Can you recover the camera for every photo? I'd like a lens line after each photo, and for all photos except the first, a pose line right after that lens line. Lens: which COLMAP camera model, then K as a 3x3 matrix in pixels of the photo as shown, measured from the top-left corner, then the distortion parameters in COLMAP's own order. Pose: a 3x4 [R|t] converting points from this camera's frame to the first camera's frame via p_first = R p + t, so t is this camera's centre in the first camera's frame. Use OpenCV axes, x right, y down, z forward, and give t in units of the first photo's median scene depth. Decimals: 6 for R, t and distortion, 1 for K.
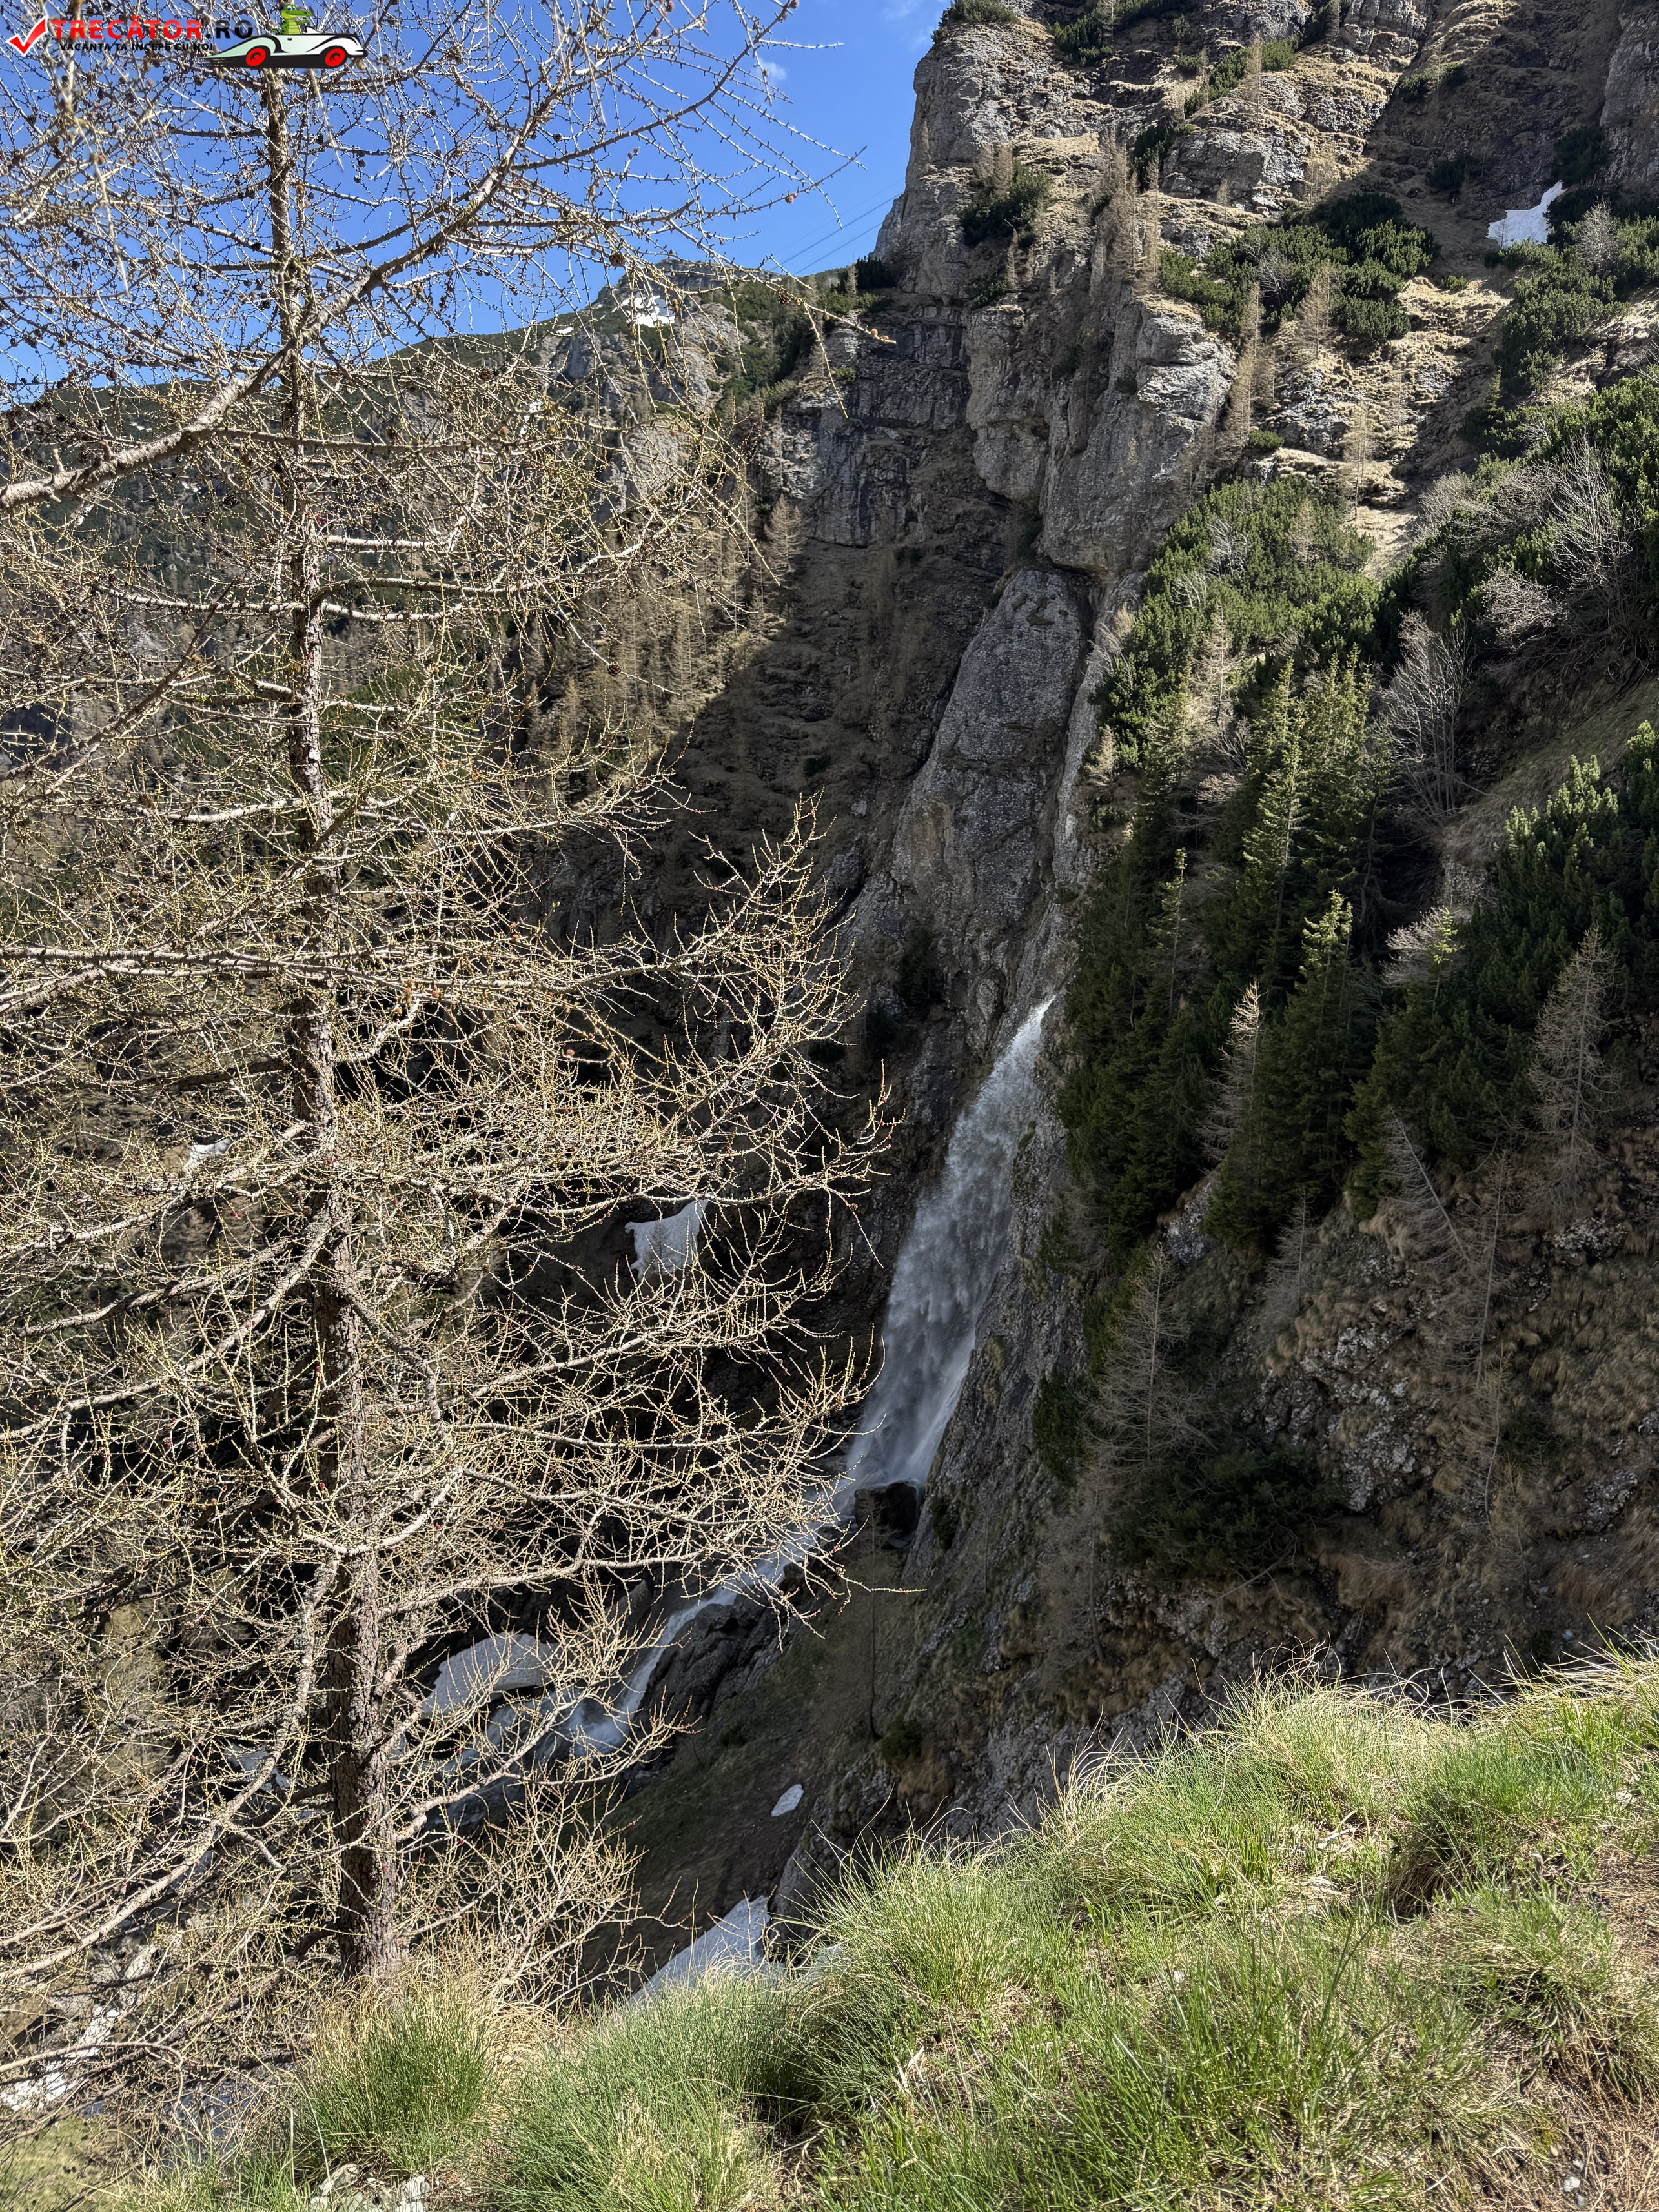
lens RADIAL K [[1532.3, 0, 832.9], [0, 1532.3, 1119.9], [0, 0, 1]] dist [0.138892, -0.253701]
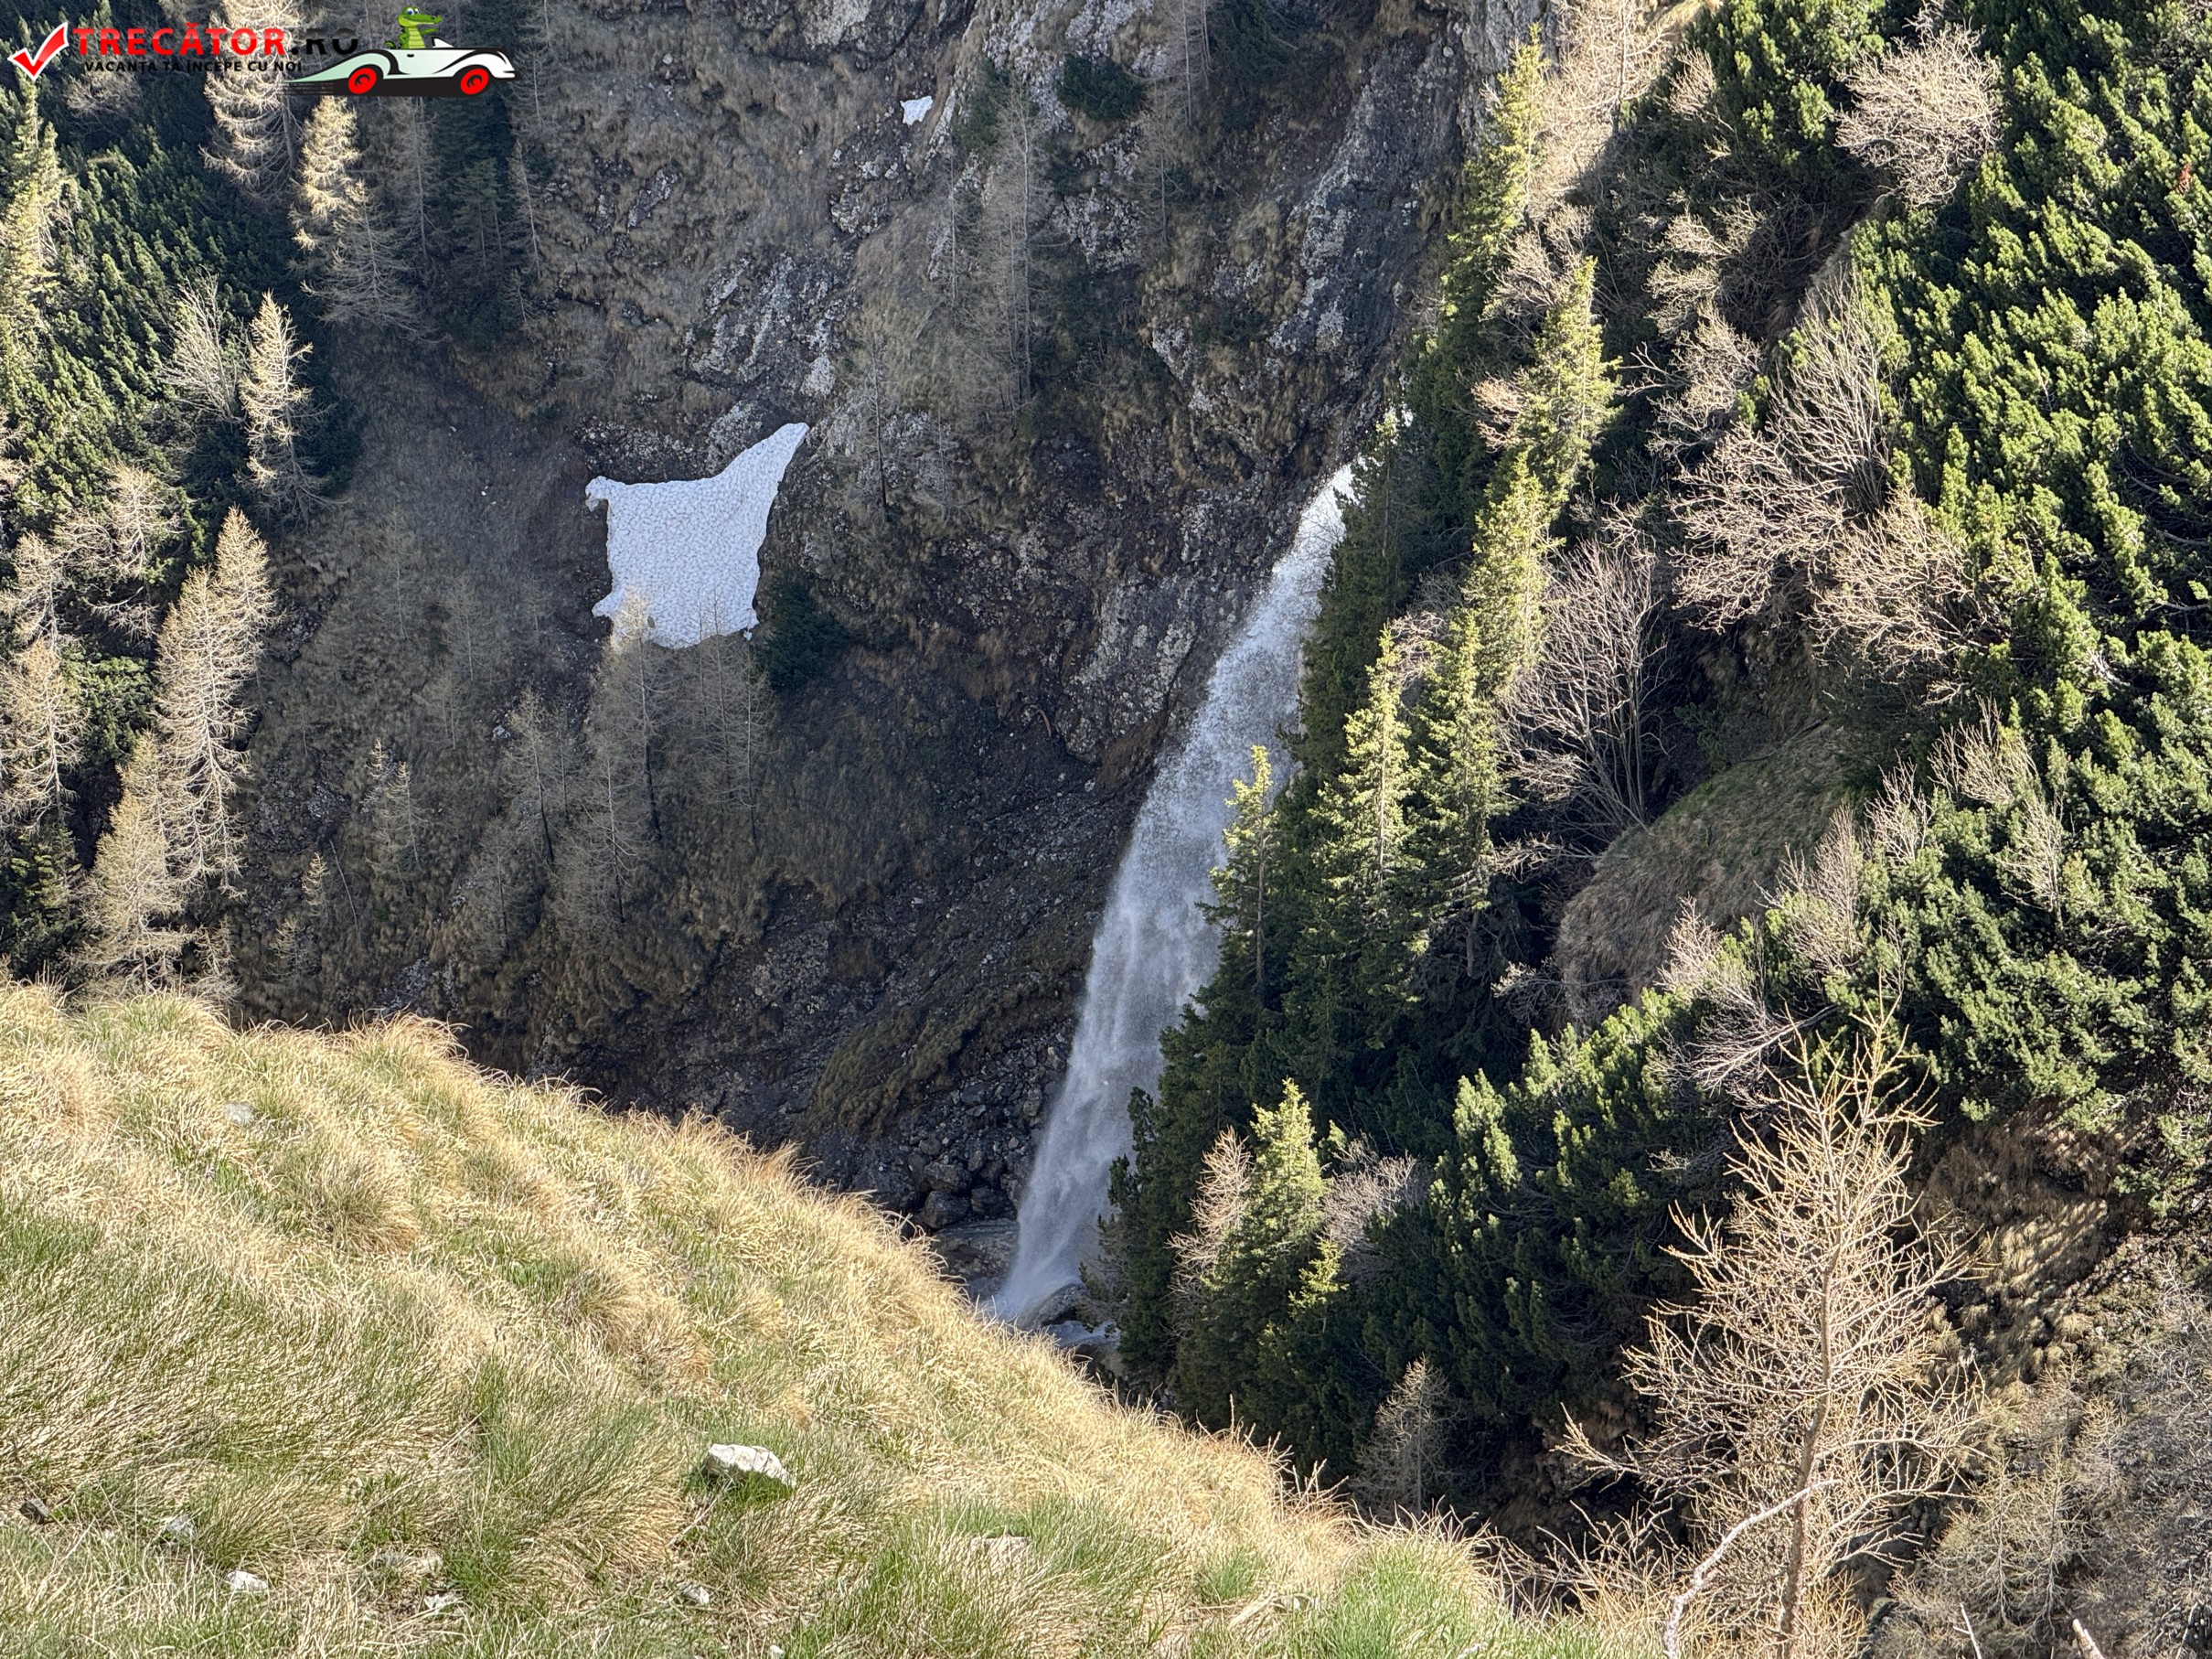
lens RADIAL K [[7727.1, 0, 1106.0], [0, 7727.1, 829.5], [0, 0, 1]] dist [0.117698, 0.424263]
pose [[0.987946, 0.071415, -0.137343, 0.300720], [-0.015890, 0.929325, 0.368922, -0.643990], [0.153983, -0.362292, 0.919257, -0.897932]]
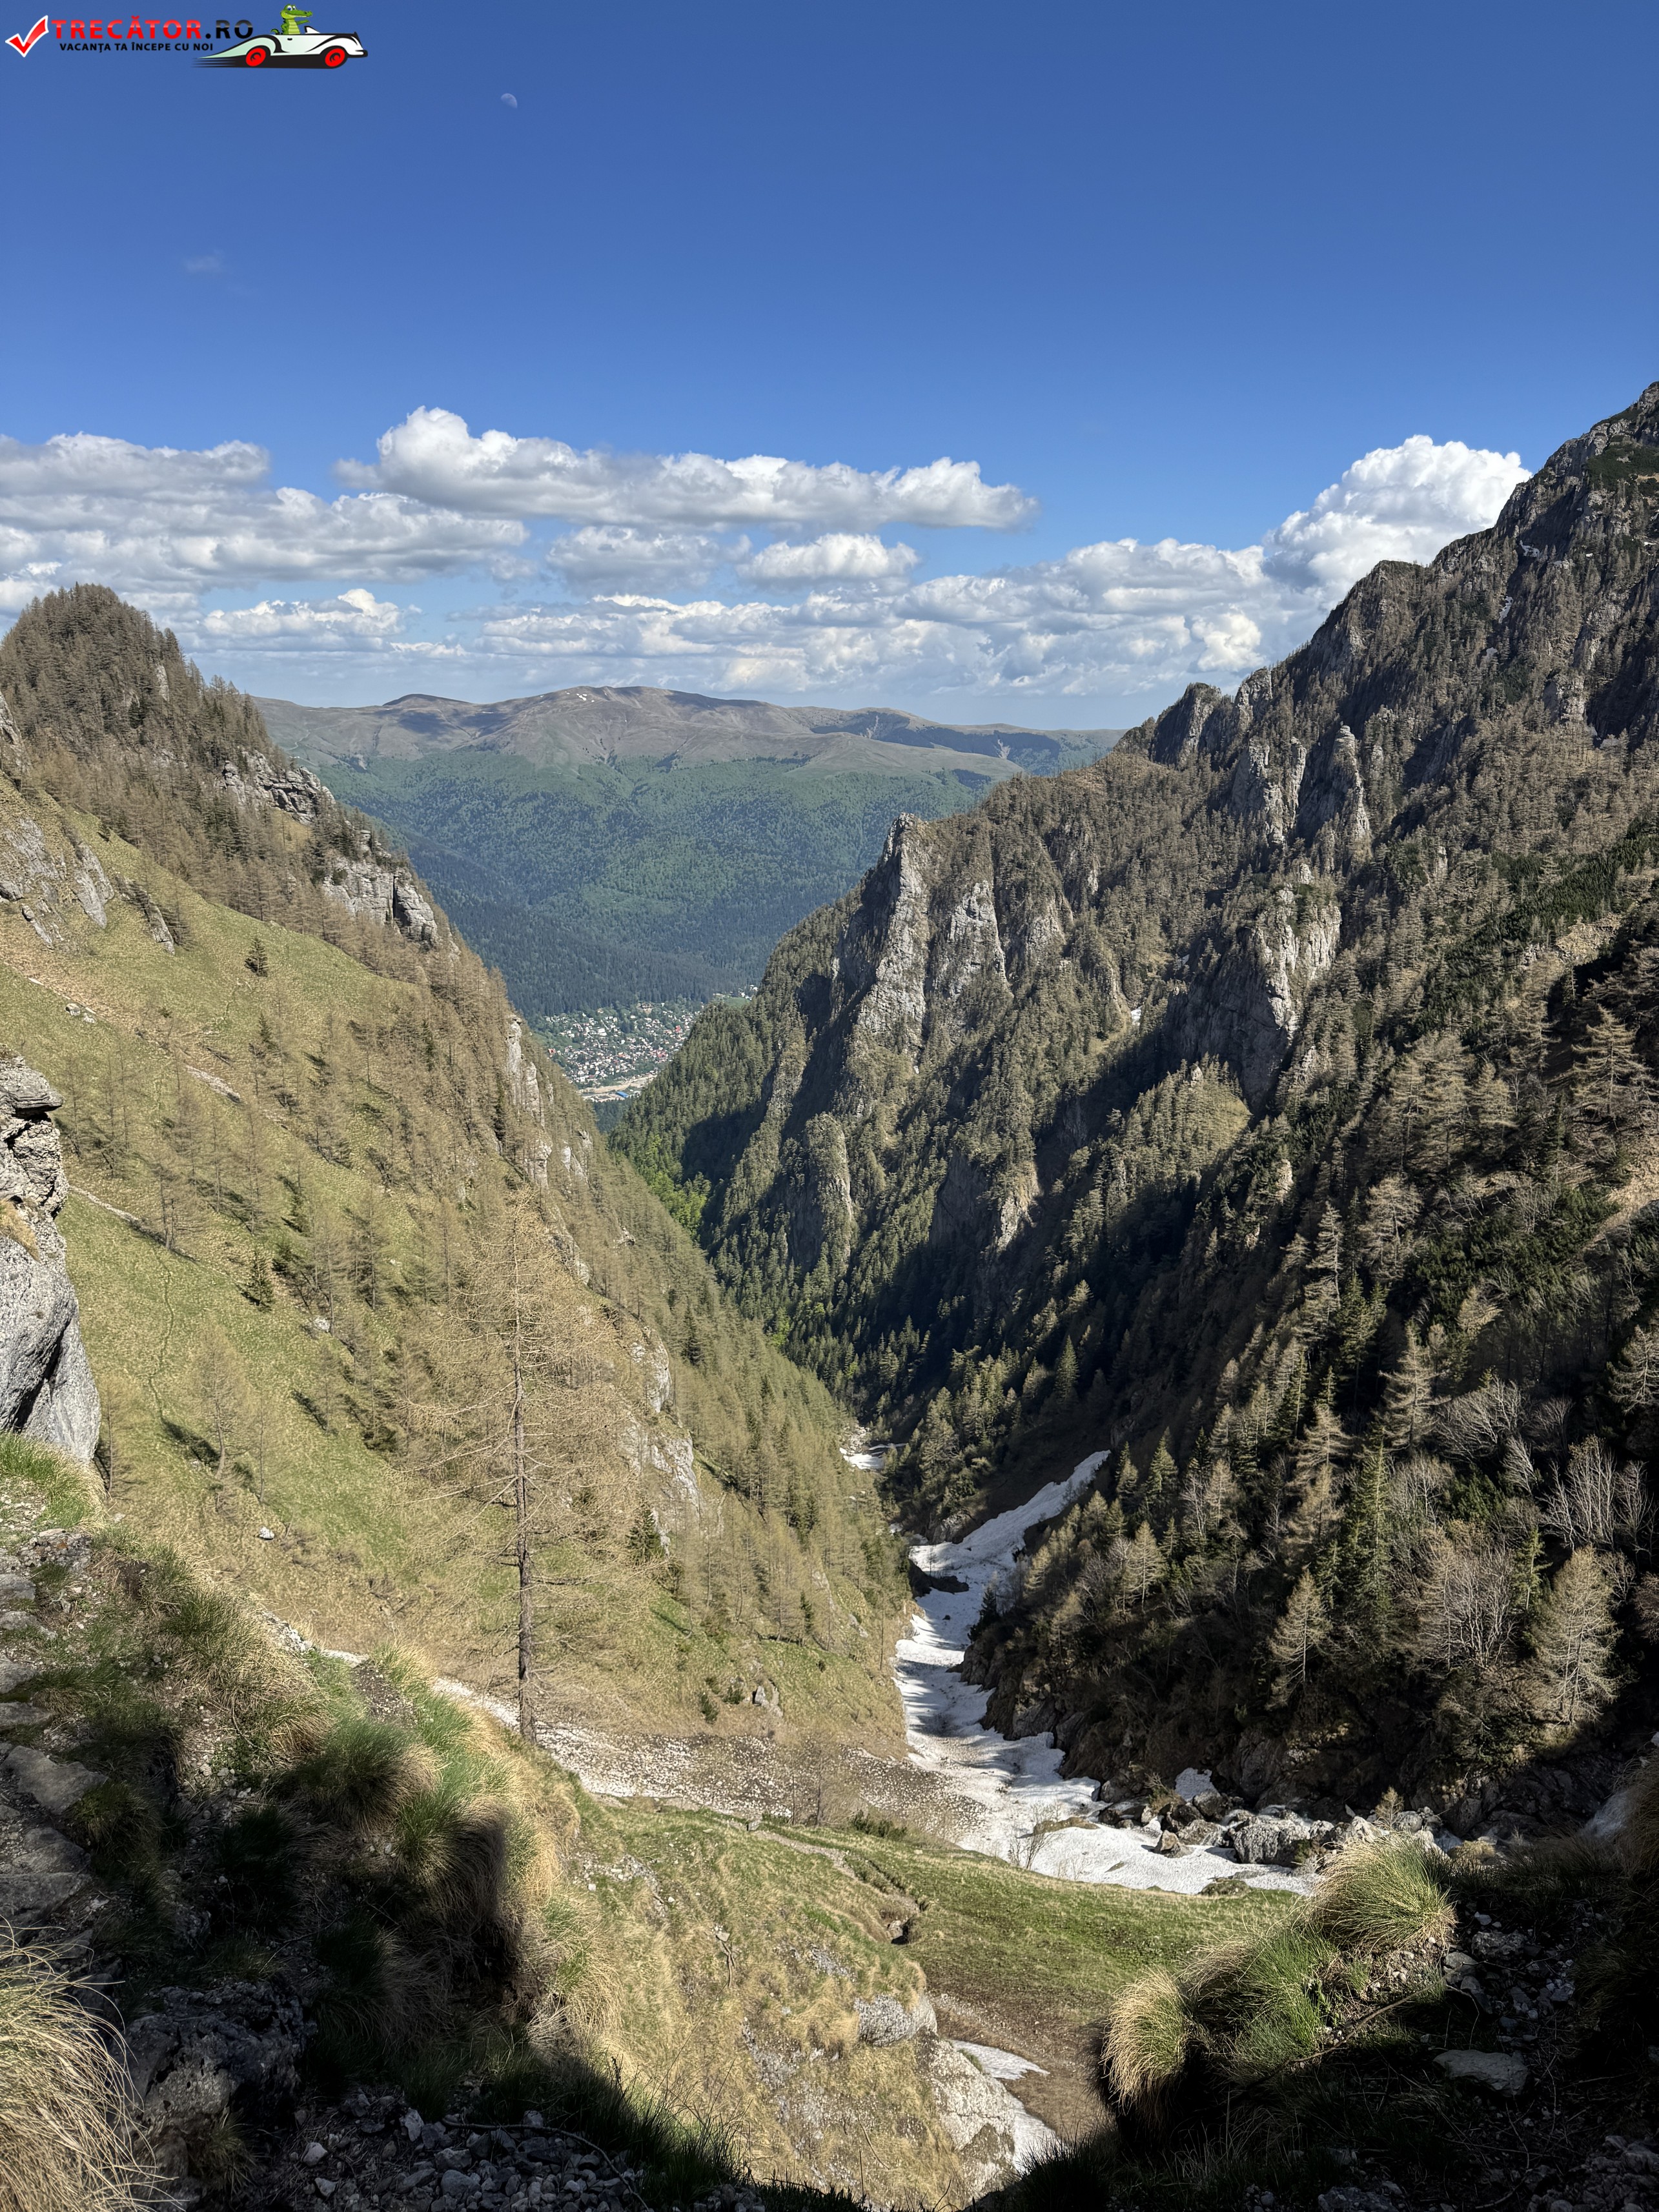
lens RADIAL K [[1532.1, 0, 835.7], [0, 1532.1, 1110.2], [0, 0, 1]] dist [0.177426, -0.380429]
pose [[0.612701, 0.173138, -0.771116, -0.017586], [-0.165605, 0.982173, 0.088943, 0.018837], [0.772769, 0.073205, 0.630451, -0.040898]]
